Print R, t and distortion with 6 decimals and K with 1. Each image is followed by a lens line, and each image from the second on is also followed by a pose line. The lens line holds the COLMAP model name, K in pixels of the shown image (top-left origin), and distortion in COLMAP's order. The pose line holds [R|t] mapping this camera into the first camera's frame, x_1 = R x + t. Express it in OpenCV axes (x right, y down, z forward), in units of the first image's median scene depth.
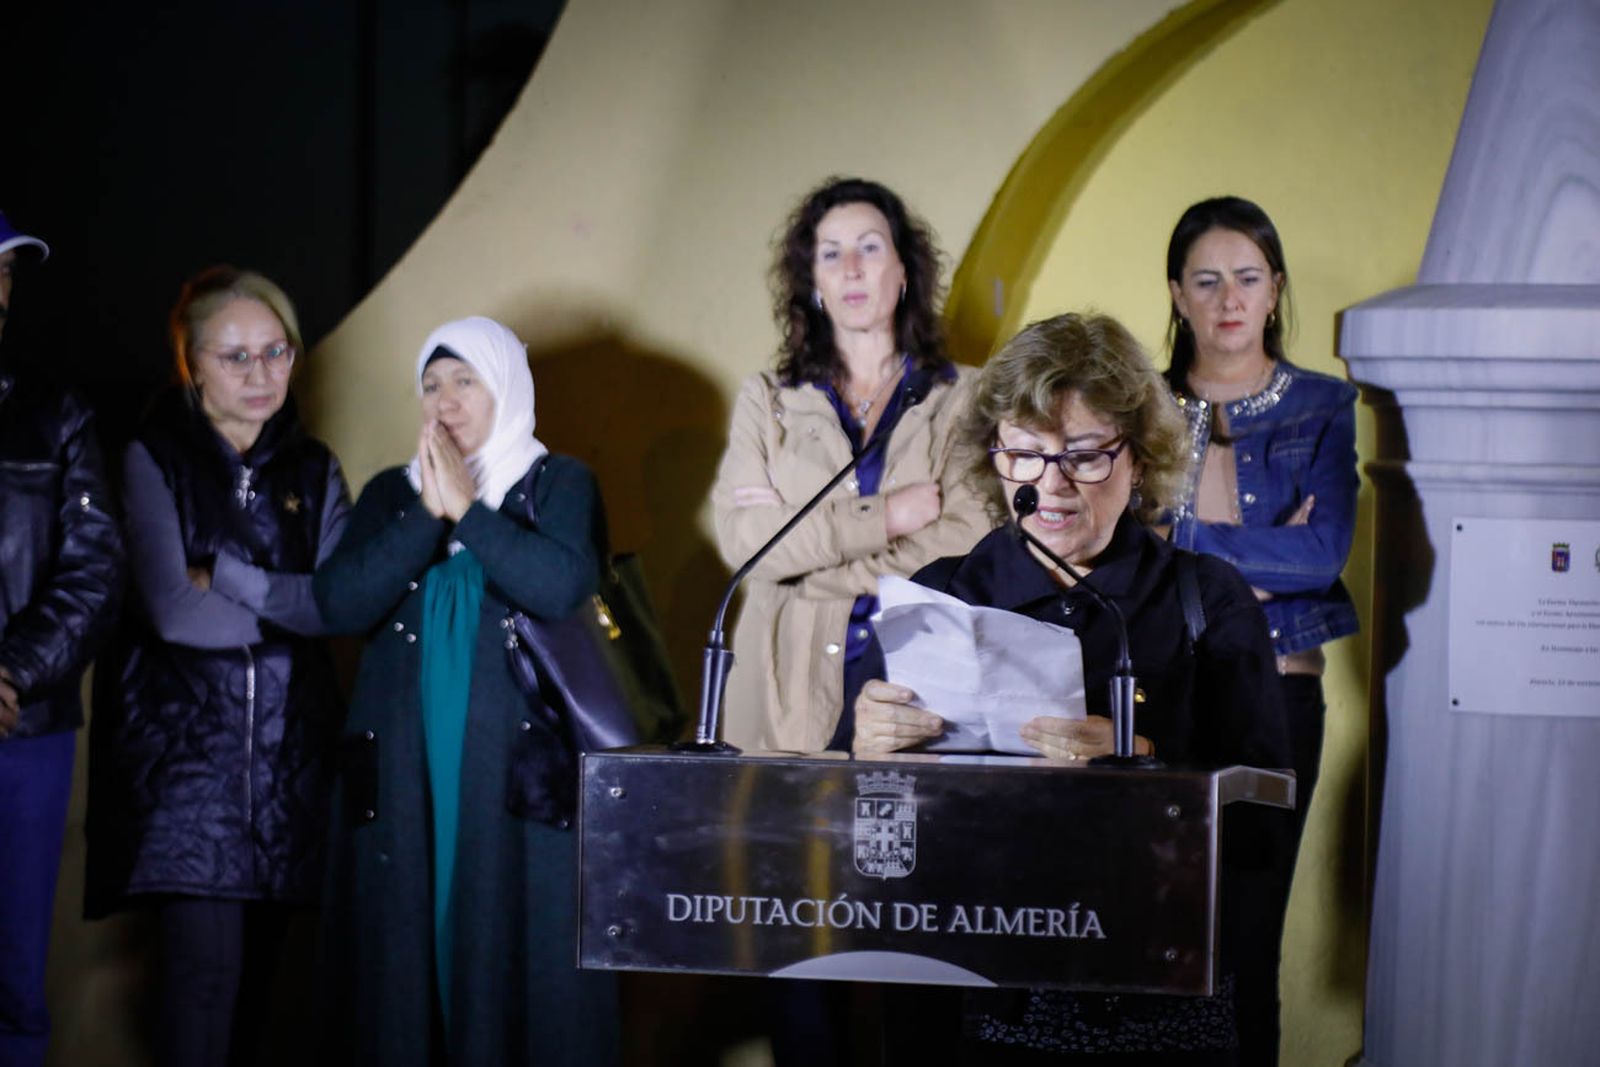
lens RADIAL K [[1069.1, 0, 800.1], [0, 1069.1, 537.1], [0, 0, 1]] dist [0.000448, 0.005391]
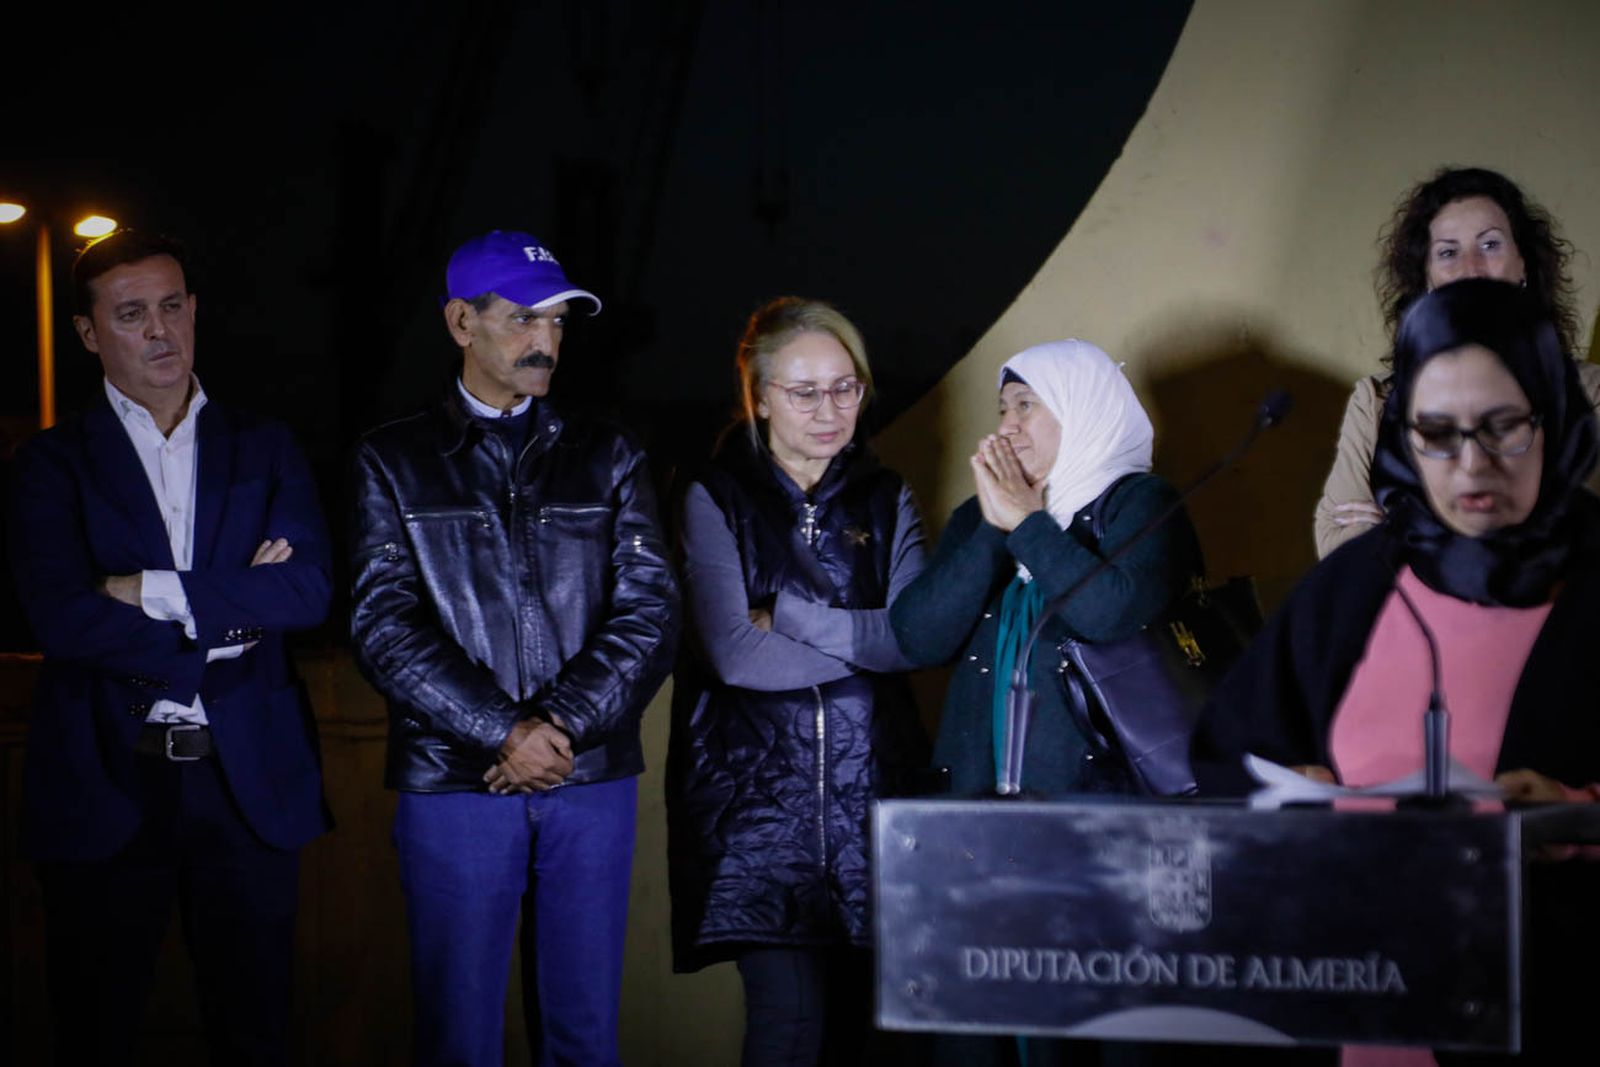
lens RADIAL K [[1103.9, 0, 800.0], [0, 1103.9, 559.2], [0, 0, 1]] dist [-0.000691, 0.001035]
pose [[0.998786, -0.027011, -0.041200, -0.476494], [0.025997, 0.999350, -0.024974, 0.010068], [0.041848, 0.023873, 0.998839, -0.011267]]
